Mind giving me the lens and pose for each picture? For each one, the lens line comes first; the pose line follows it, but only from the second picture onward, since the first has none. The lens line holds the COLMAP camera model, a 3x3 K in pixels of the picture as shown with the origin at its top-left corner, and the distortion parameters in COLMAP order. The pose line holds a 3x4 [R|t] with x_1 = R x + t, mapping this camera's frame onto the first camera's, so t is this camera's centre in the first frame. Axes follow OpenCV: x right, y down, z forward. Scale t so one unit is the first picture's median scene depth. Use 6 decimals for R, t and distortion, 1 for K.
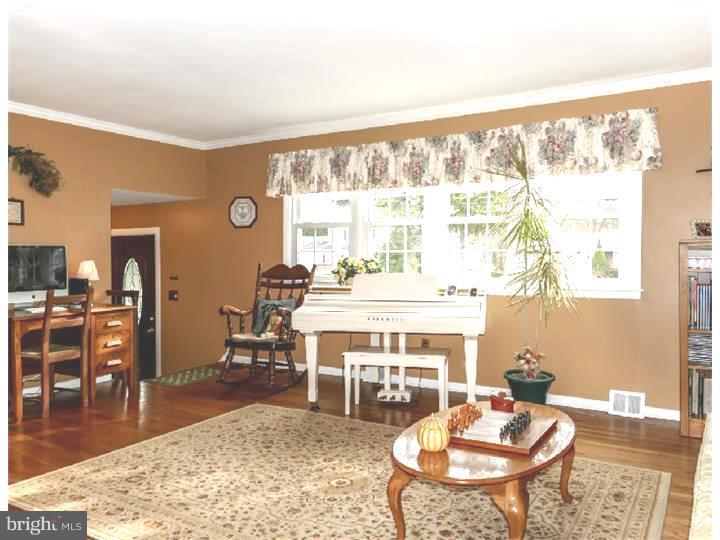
lens RADIAL K [[575.3, 0, 361.4], [0, 575.3, 268.9], [0, 0, 1]] dist [0.008848, 0.007721]
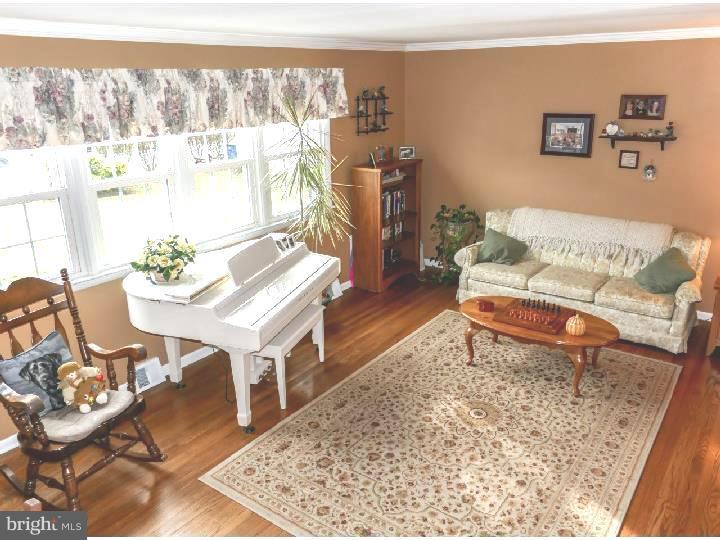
lens RADIAL K [[575.3, 0, 360.4], [0, 575.3, 267.4], [0, 0, 1]] dist [0.008848, 0.007721]
pose [[0.076693, -0.318037, 0.944971, -0.689336], [0.035855, 0.948029, 0.316156, -0.208768], [-0.996410, 0.009635, 0.084110, 0.680199]]
